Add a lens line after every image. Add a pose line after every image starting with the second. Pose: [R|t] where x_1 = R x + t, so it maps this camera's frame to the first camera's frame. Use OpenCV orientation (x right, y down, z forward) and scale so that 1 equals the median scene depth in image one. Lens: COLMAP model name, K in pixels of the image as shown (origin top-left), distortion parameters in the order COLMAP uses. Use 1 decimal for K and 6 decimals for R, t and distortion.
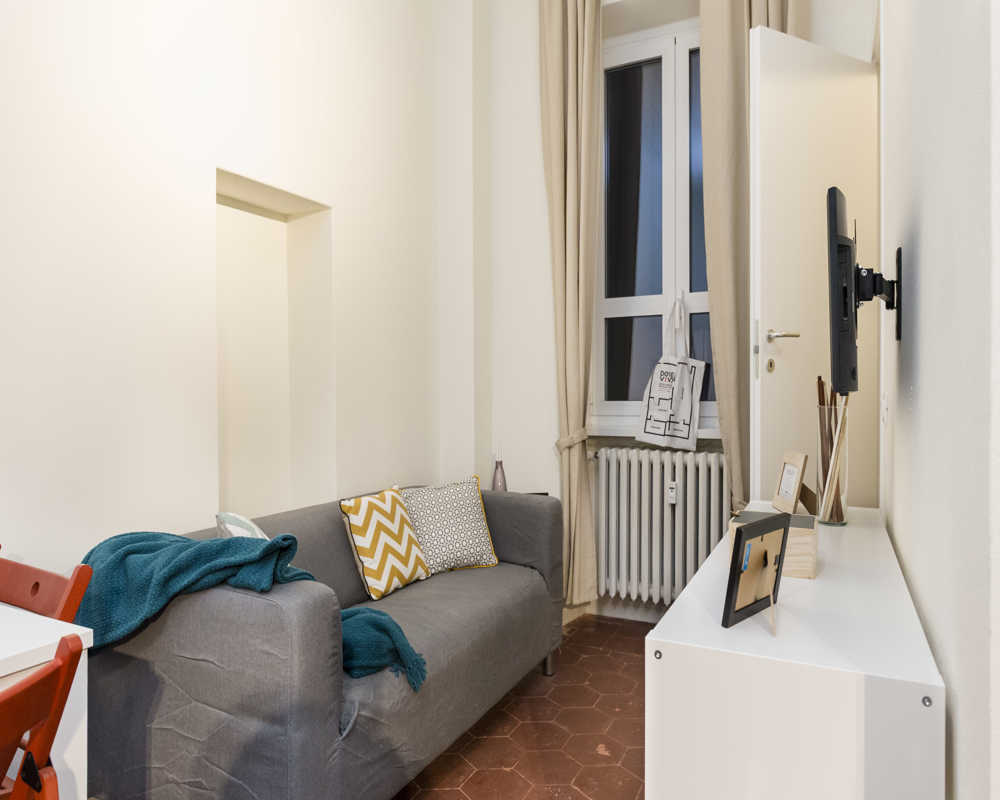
lens RADIAL K [[709.2, 0, 456.9], [0, 709.2, 428.5], [0, 0, 1]] dist [0.024303, -0.011403]
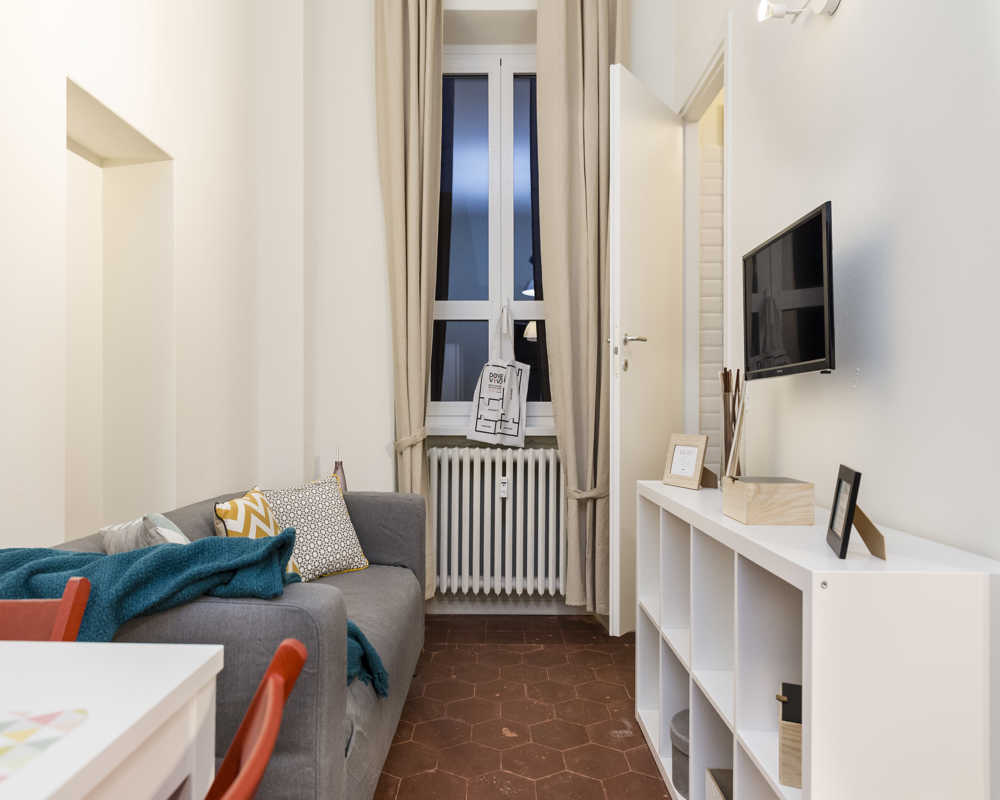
lens RADIAL K [[709.2, 0, 463.4], [0, 709.2, 446.1], [0, 0, 1]] dist [0.024303, -0.011403]
pose [[0.887006, -0.008572, 0.461679, -0.241790], [0.011249, 0.999932, -0.003046, 0.031534], [-0.461622, 0.007895, 0.887042, 0.090010]]
